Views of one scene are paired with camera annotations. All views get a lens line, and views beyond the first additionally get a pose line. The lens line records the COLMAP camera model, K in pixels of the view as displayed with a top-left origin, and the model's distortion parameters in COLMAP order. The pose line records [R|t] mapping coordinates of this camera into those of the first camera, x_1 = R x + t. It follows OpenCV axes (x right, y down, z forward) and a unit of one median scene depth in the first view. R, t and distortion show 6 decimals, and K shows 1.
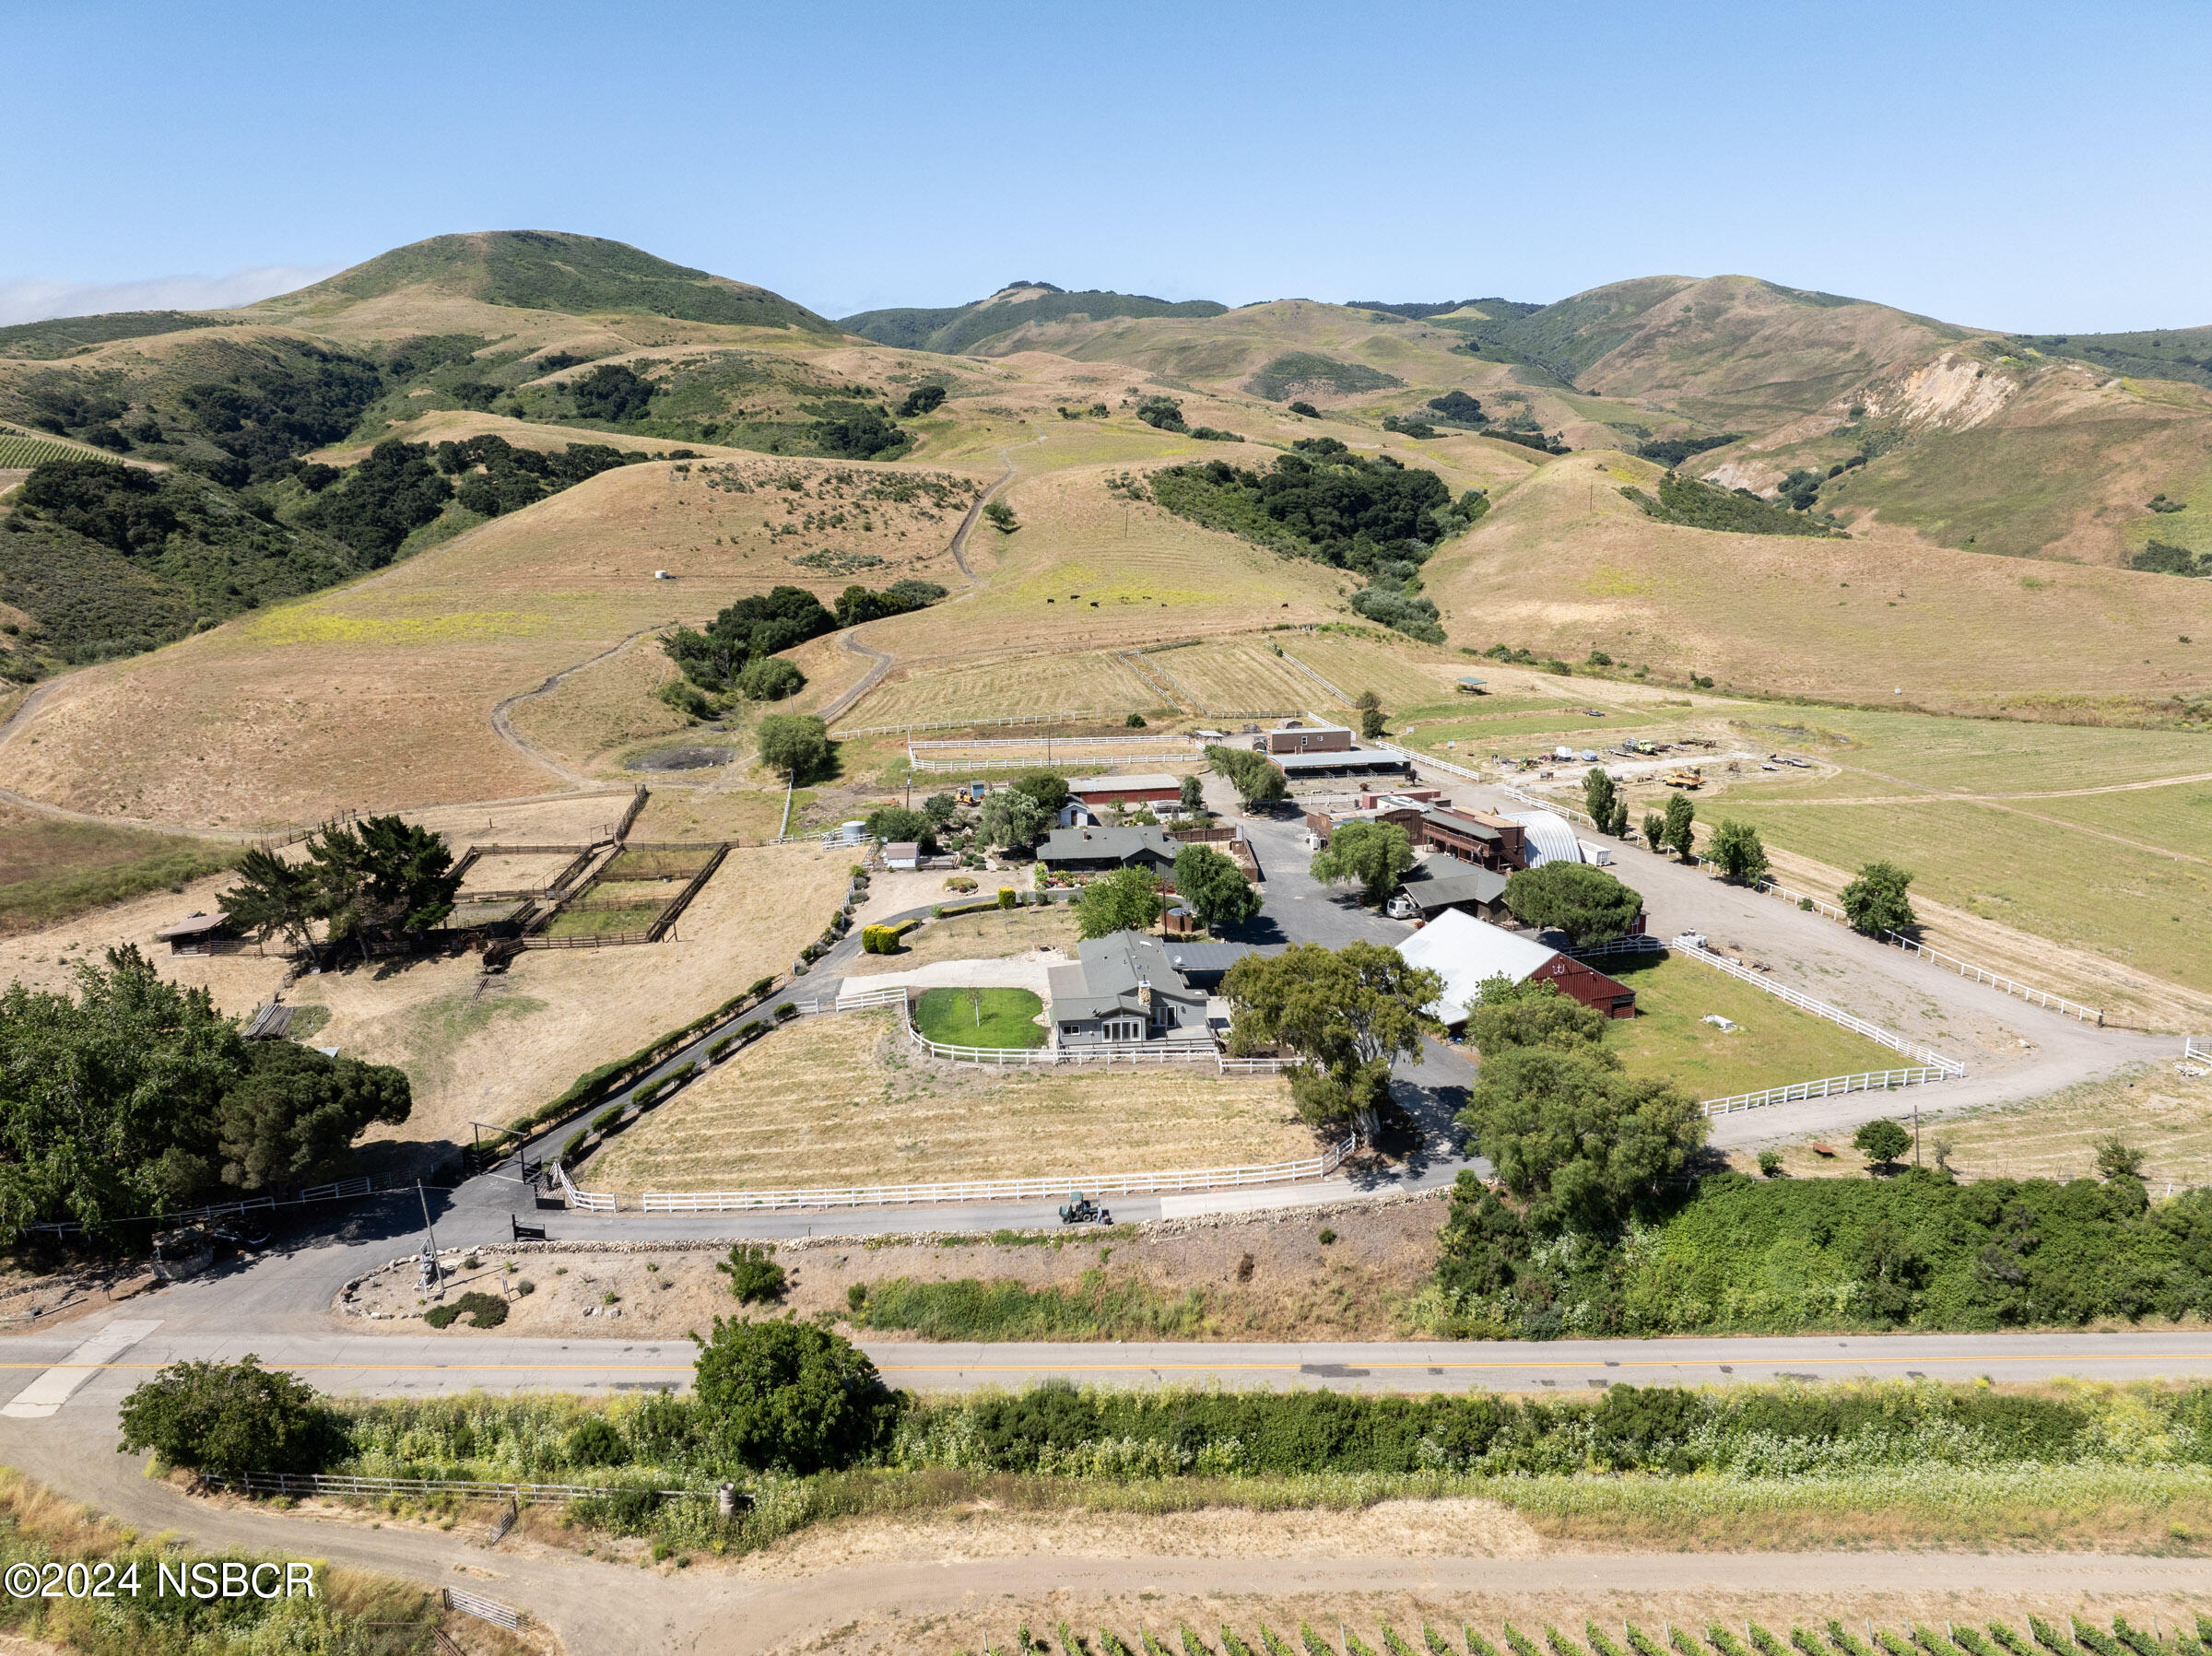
lens RADIAL K [[1560.1, 0, 1112.5], [0, 1560.1, 828.4], [0, 0, 1]] dist [-0.034912, -0.007666]
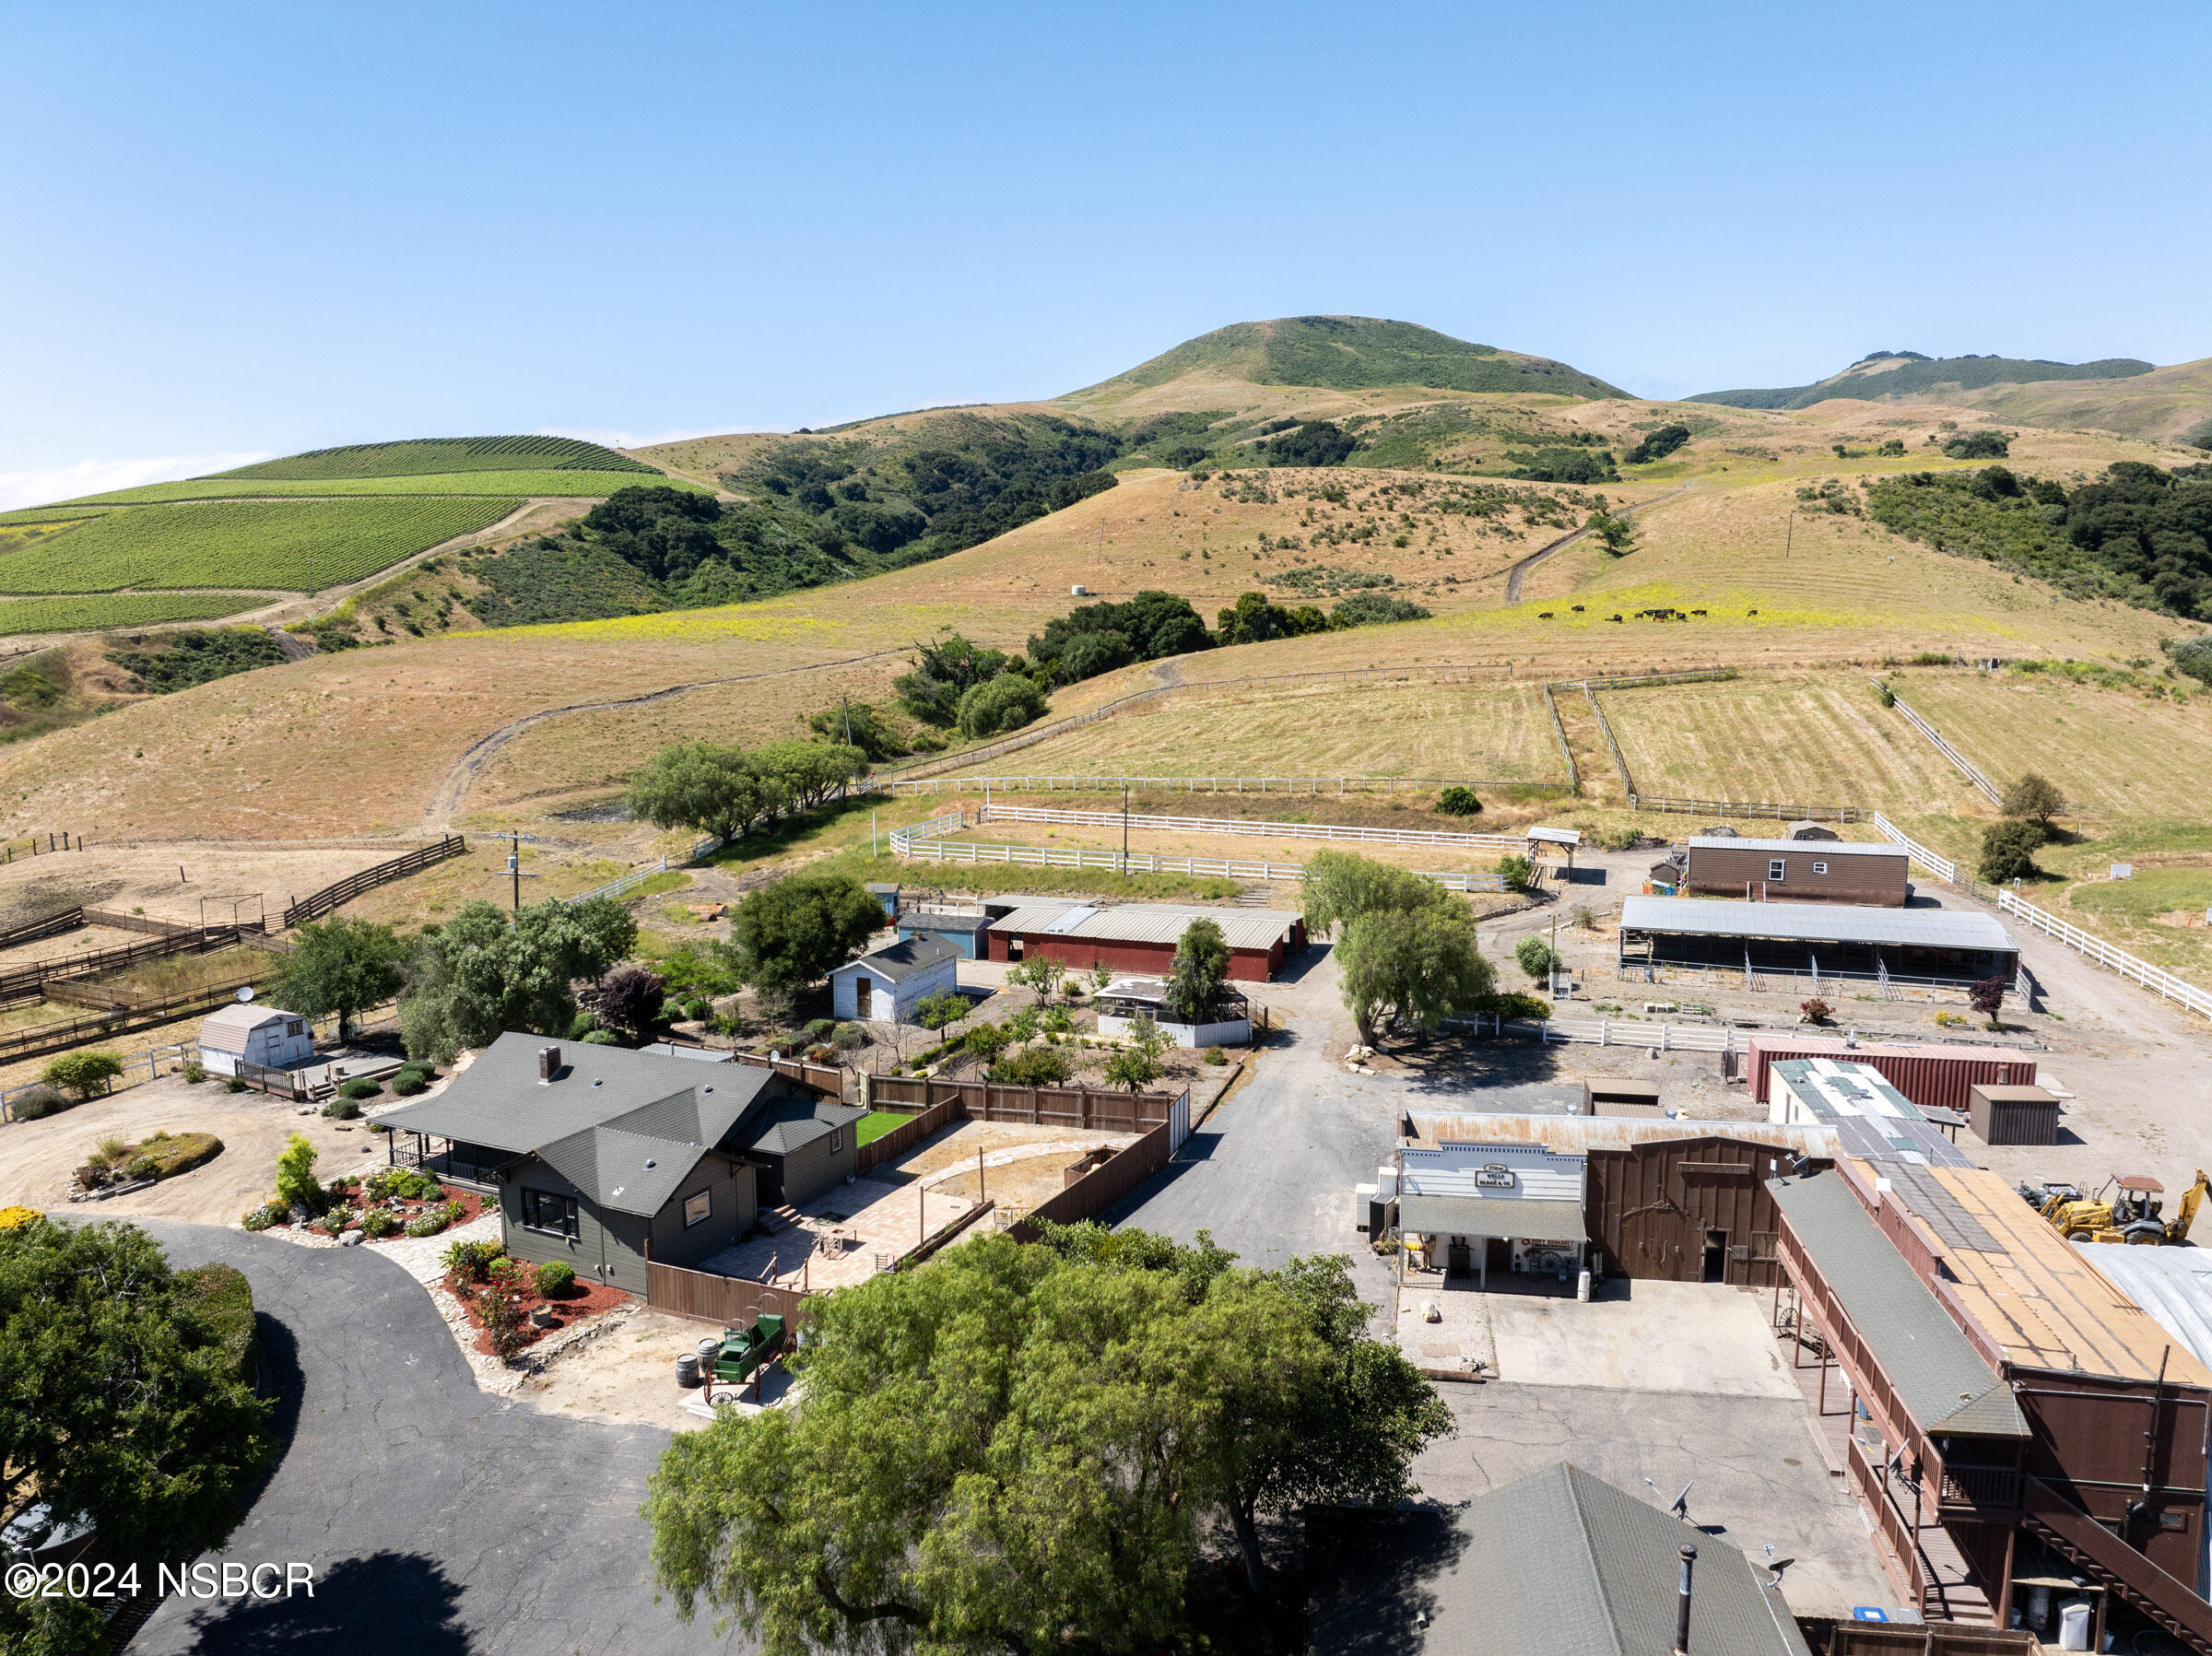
lens RADIAL K [[1557.2, 0, 1112.3], [0, 1557.2, 826.4], [0, 0, 1]] dist [-0.017207, -0.042939]
pose [[0.865029, 0.076627, -0.495836, 0.069884], [-0.110758, 0.993052, -0.039760, -0.013109], [0.489345, 0.089312, 0.867505, 0.229486]]
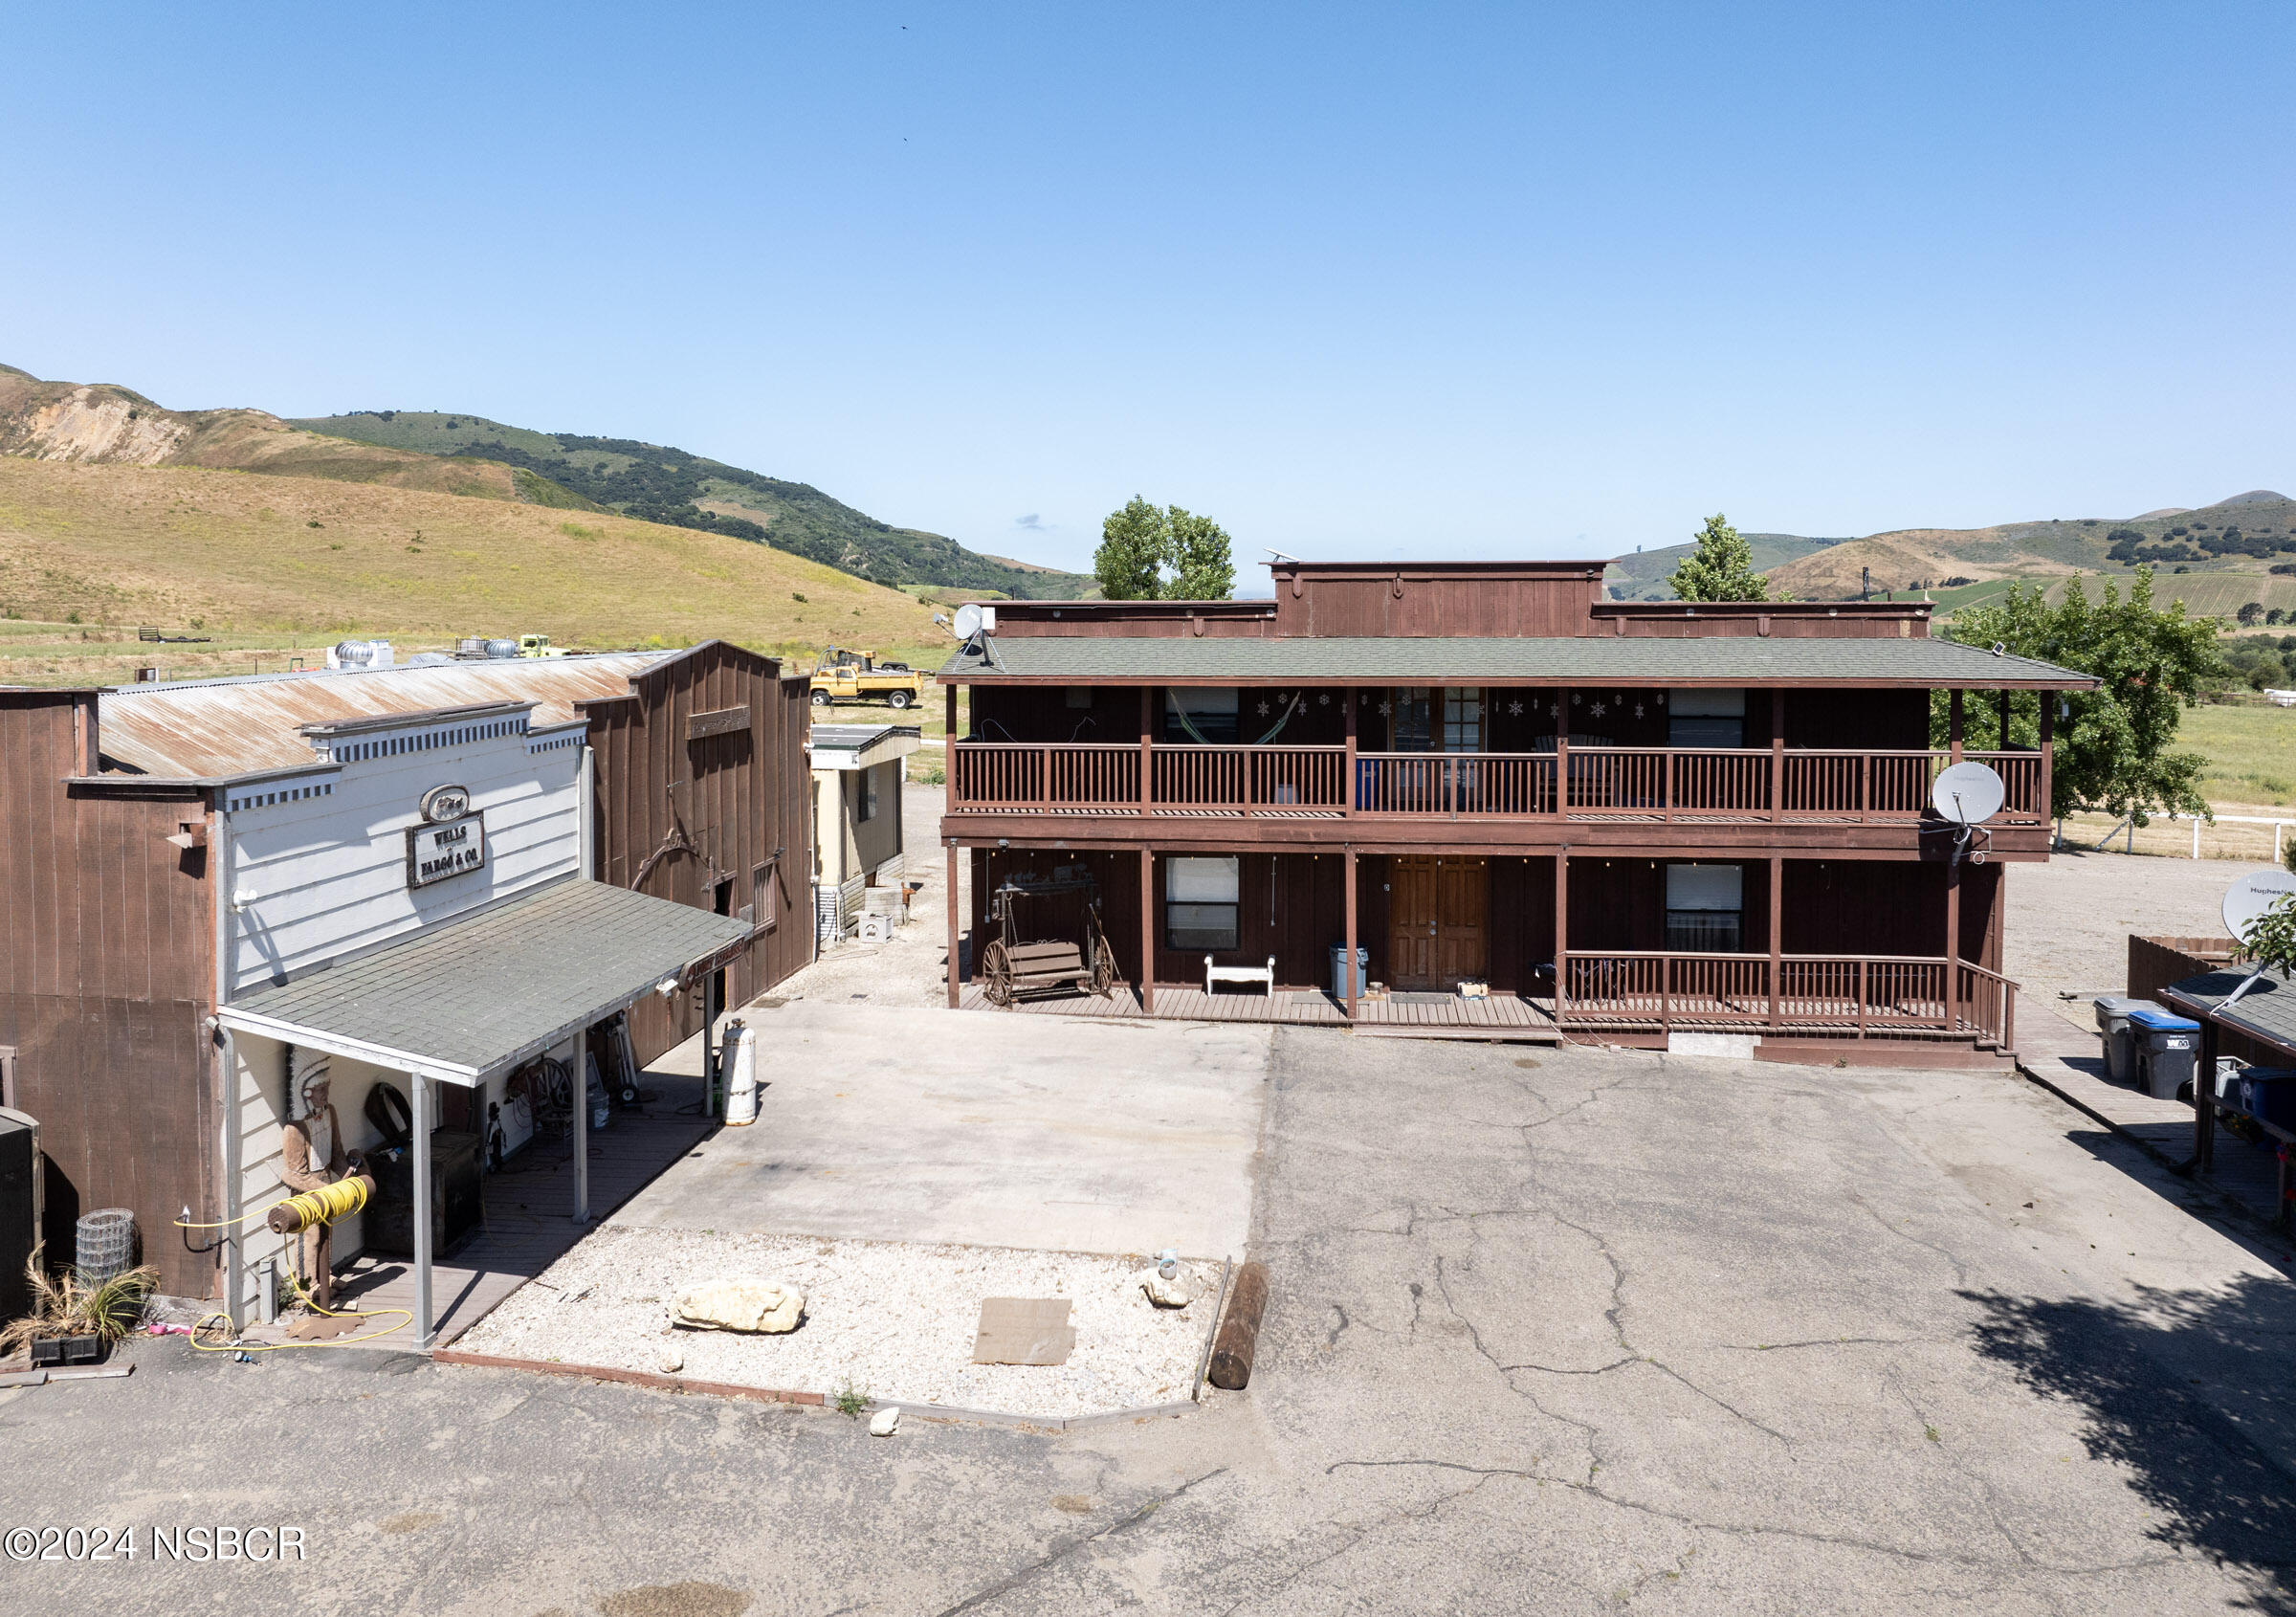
lens RADIAL K [[1680.0, 0, 1209.9], [0, 1680.0, 704.8], [0, 0, 1]] dist [-0.069799, 0.028331]
pose [[0.424792, -0.031710, 0.904736, 0.031649], [0.178322, 0.982737, -0.049282, 0.000852], [-0.887555, 0.182269, 0.423113, 0.291229]]
